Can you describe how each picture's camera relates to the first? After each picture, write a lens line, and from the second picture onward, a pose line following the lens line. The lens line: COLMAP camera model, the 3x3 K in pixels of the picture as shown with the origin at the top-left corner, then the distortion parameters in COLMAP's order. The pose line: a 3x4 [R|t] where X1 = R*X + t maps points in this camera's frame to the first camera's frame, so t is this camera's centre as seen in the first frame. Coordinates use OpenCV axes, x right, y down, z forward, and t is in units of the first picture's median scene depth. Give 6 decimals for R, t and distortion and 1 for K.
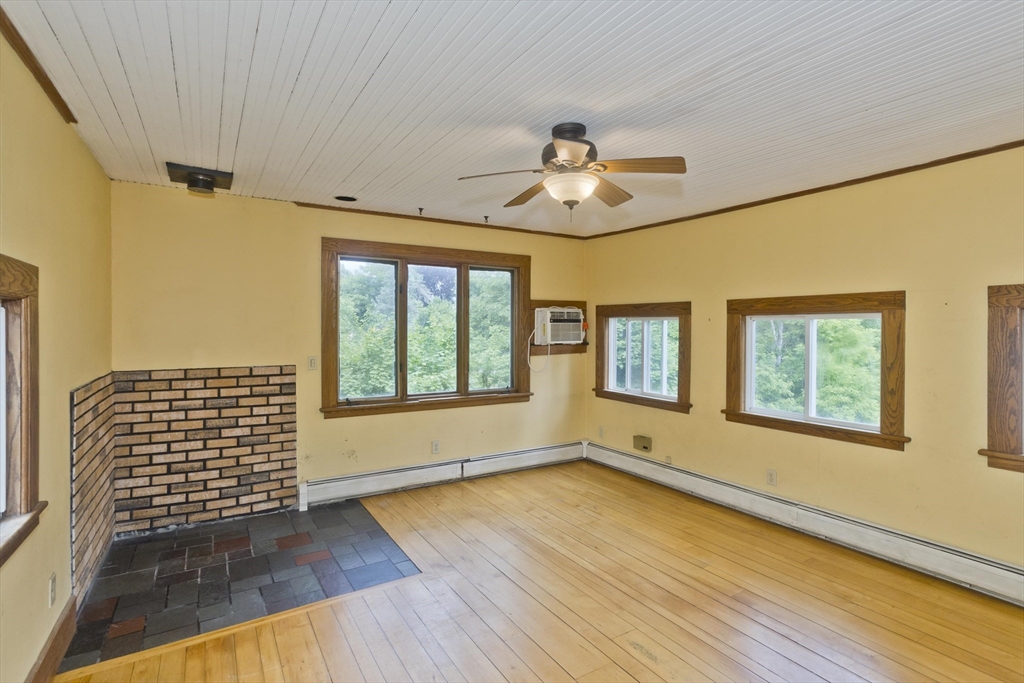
lens RADIAL K [[501.8, 0, 509.2], [0, 501.8, 337.5], [0, 0, 1]] dist [-0.023129, 0.012679]
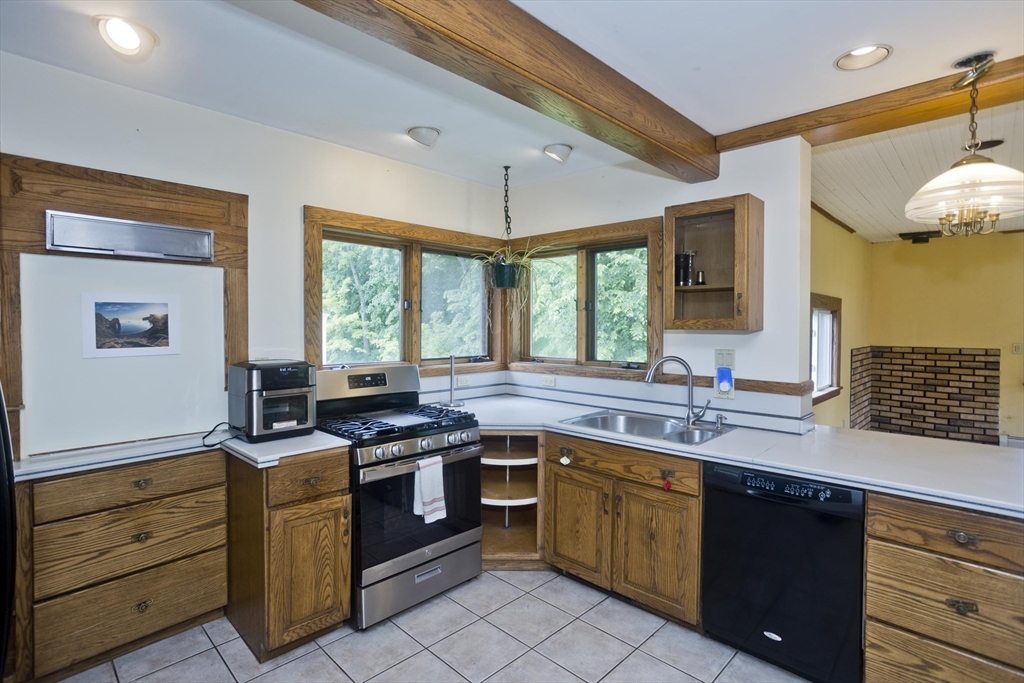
lens RADIAL K [[501.8, 0, 510.6], [0, 501.8, 332.7], [0, 0, 1]] dist [-0.023129, 0.012679]
pose [[0.249299, 0.010510, -0.968370, 0.574299], [-0.017063, 0.999834, 0.006458, 0.024572], [0.968276, 0.014913, 0.249437, -0.664536]]
